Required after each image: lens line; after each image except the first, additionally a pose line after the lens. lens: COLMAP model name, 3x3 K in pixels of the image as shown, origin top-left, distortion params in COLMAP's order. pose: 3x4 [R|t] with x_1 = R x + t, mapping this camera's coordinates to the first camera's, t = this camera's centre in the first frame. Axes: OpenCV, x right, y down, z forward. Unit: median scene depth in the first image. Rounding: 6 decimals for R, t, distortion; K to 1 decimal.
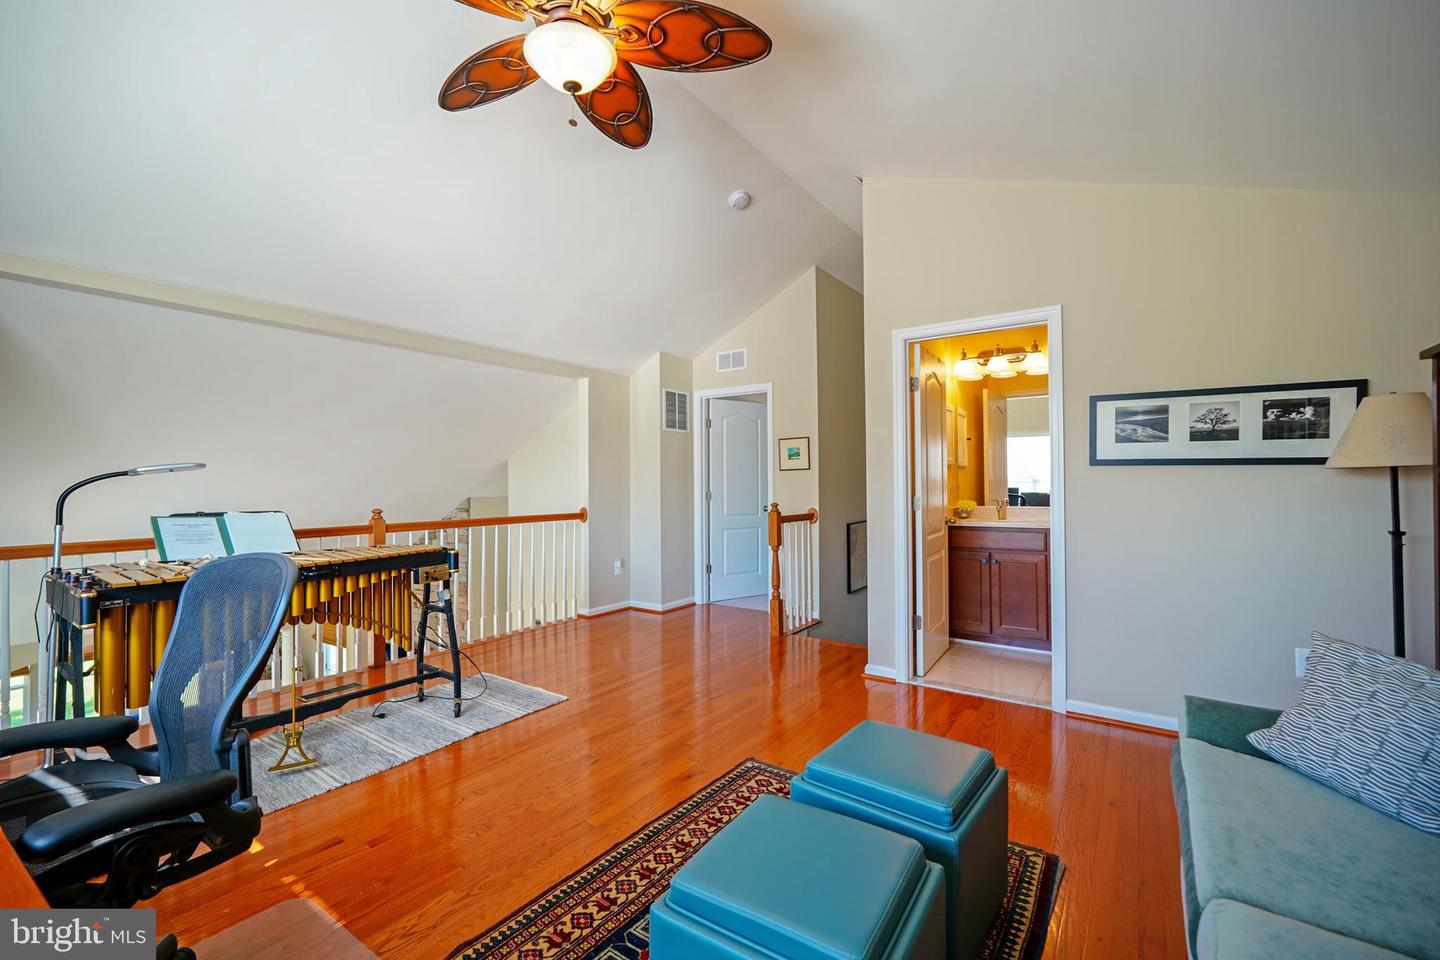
lens RADIAL K [[606.9, 0, 707.4], [0, 606.9, 475.8], [0, 0, 1]] dist [-0.005892, 0.004018]
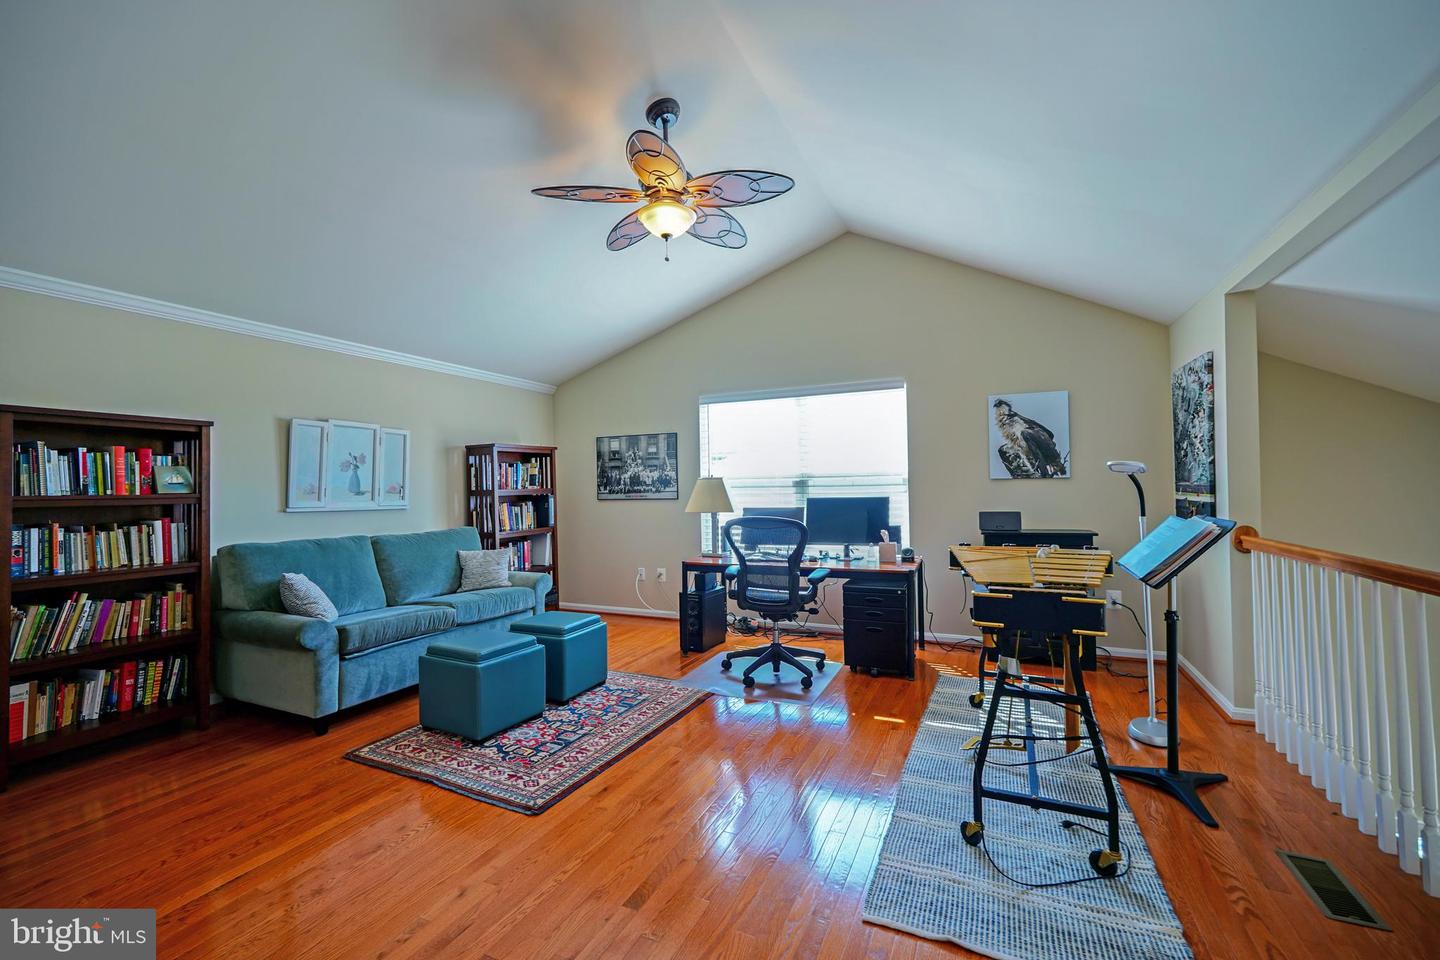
lens RADIAL K [[606.9, 0, 707.4], [0, 606.9, 475.8], [0, 0, 1]] dist [-0.005892, 0.004018]
pose [[-0.984093, 0.019756, -0.176550, -0.036119], [0.024738, 0.999354, -0.026060, 0.013216], [0.175921, -0.030013, -0.983947, 2.373316]]
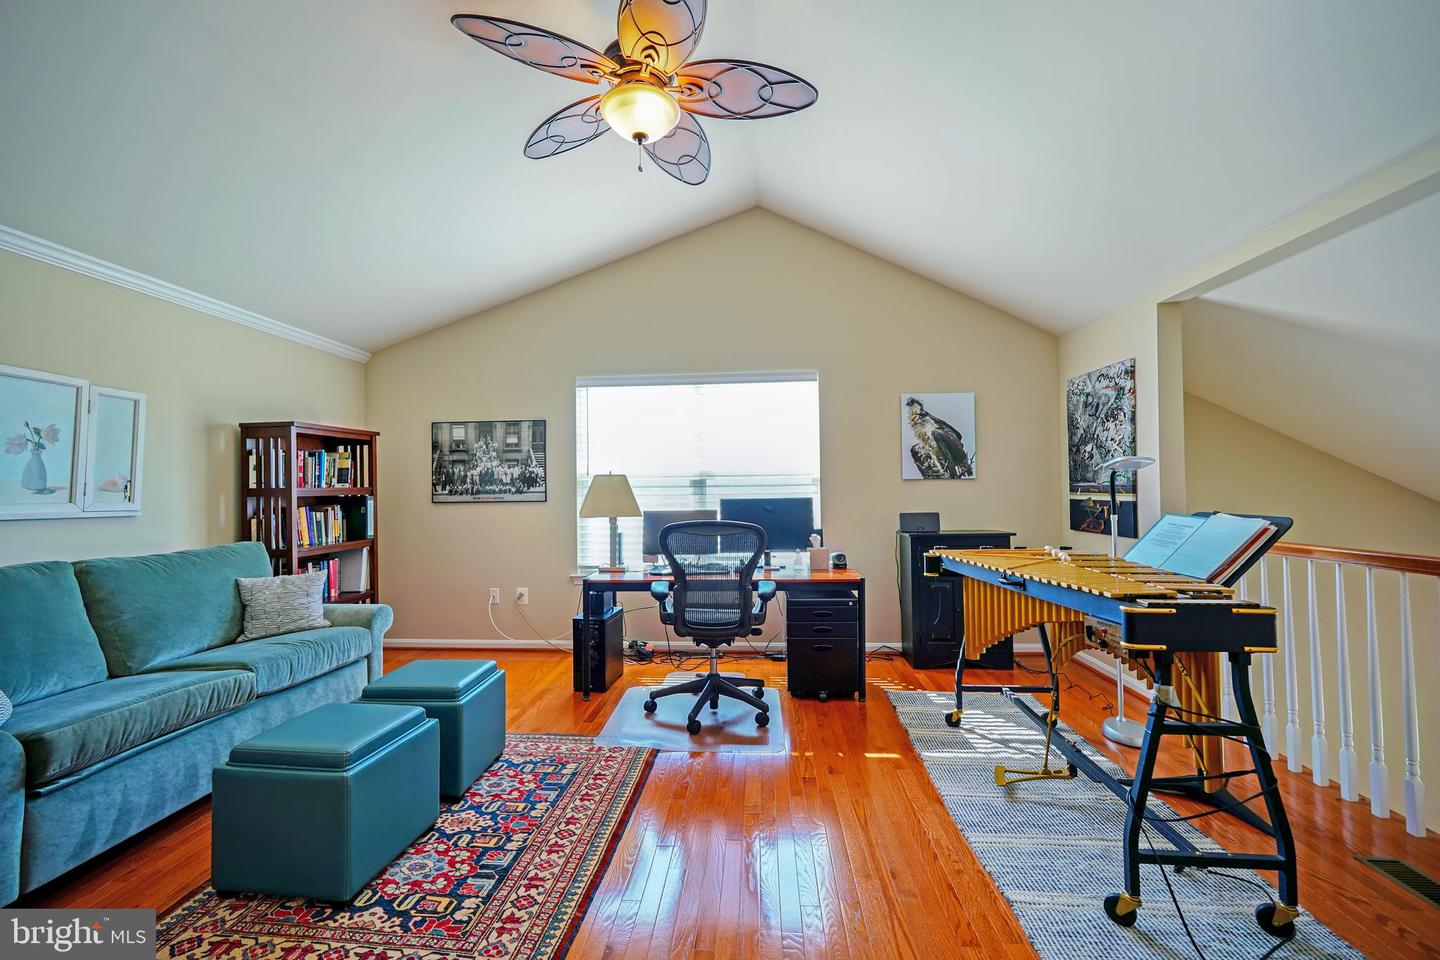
lens RADIAL K [[606.9, 0, 707.4], [0, 606.9, 475.8], [0, 0, 1]] dist [-0.005892, 0.004018]
pose [[-0.858157, 0.004925, -0.513363, 0.238935], [0.022110, 0.999381, -0.027371, 0.022884], [0.512910, -0.034839, -0.857735, 1.891210]]
